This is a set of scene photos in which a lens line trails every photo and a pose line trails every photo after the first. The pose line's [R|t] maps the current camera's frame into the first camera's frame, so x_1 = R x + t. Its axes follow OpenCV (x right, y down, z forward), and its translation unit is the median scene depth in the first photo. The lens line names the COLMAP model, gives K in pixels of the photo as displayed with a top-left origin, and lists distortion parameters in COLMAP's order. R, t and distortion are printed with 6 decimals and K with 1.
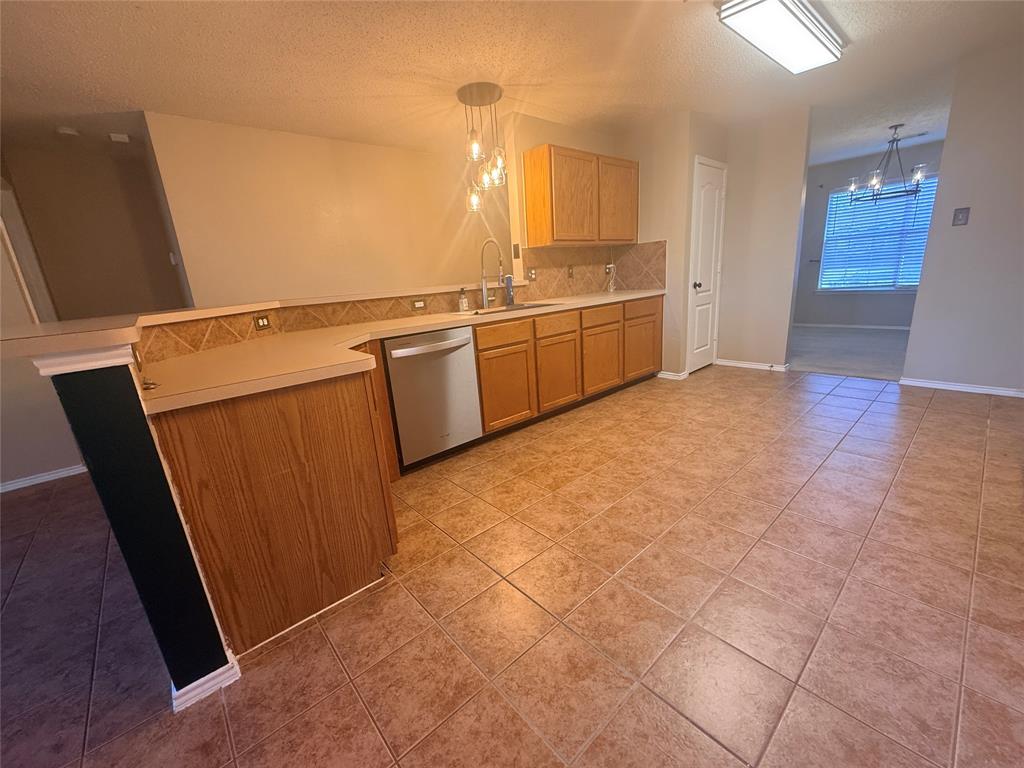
lens RADIAL K [[411.5, 0, 515.6], [0, 411.5, 383.2], [0, 0, 1]] dist [-0.001865, 0.000224]
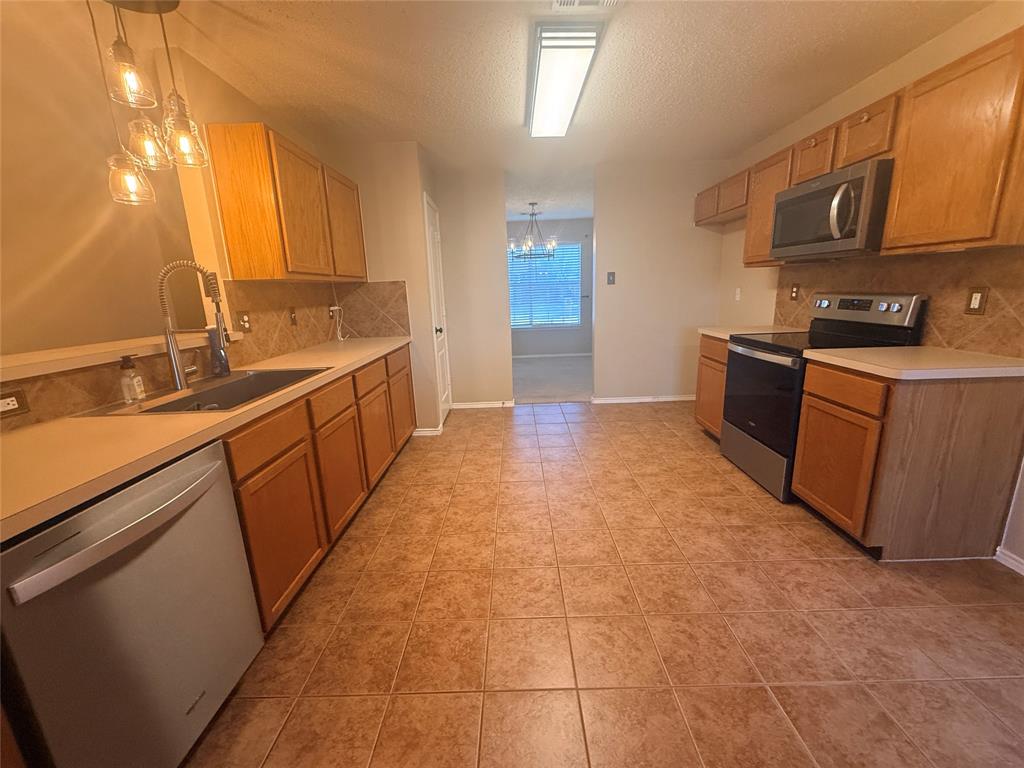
lens RADIAL K [[411.5, 0, 512.3], [0, 411.5, 385.0], [0, 0, 1]] dist [-0.001865, 0.000224]
pose [[0.669087, -0.123758, 0.732808, -0.167730], [0.180129, 0.983642, 0.001652, -0.105639], [-0.721025, 0.130895, 0.680434, 0.316088]]
